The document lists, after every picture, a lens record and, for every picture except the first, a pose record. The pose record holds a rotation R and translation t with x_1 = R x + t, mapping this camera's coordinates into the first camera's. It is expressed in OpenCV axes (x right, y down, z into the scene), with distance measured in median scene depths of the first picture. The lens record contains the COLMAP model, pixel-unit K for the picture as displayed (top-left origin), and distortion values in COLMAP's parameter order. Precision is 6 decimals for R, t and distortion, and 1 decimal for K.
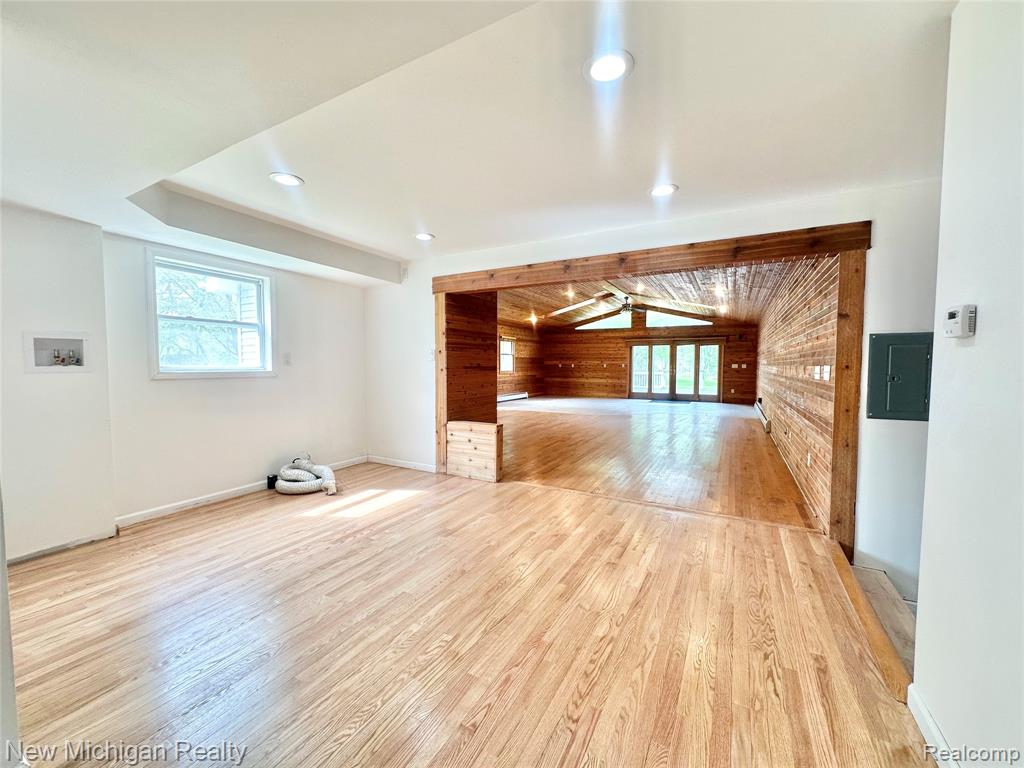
lens RADIAL K [[409.1, 0, 509.1], [0, 409.1, 388.1], [0, 0, 1]] dist [-0.003674, 0.000532]
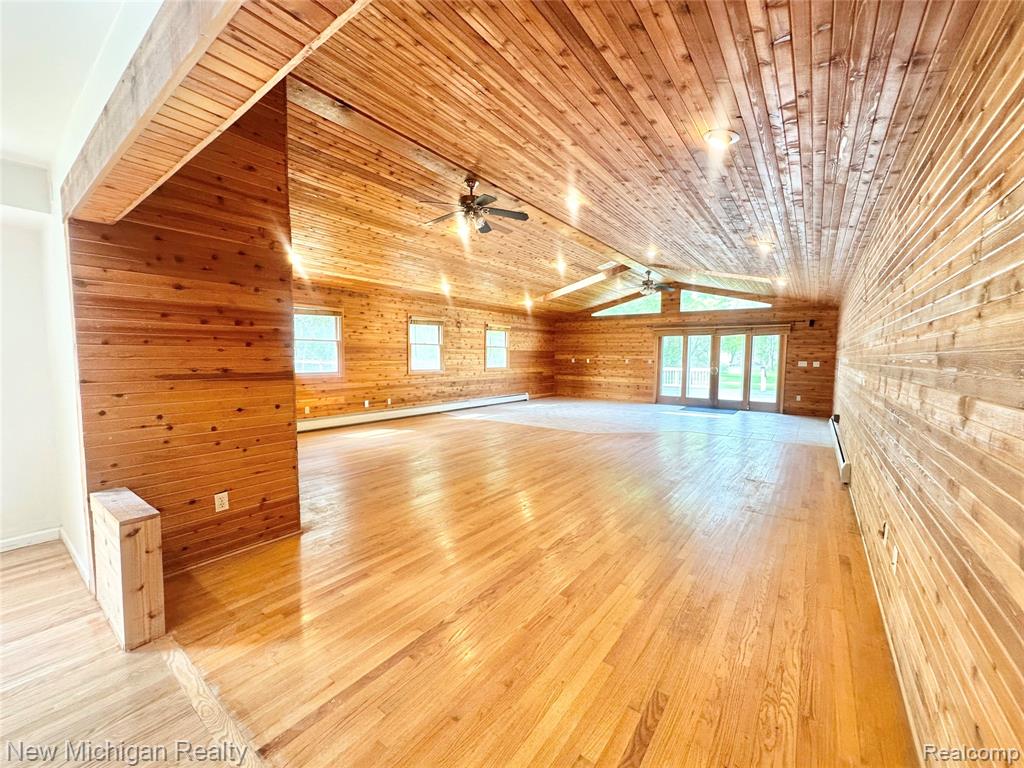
lens RADIAL K [[409.1, 0, 508.8], [0, 409.1, 387.7], [0, 0, 1]] dist [-0.003674, 0.000532]
pose [[0.990068, 0.016348, -0.139633, 0.132516], [-0.013556, 0.999689, 0.020920, -0.018994], [0.139932, -0.018819, 0.989982, 0.200613]]
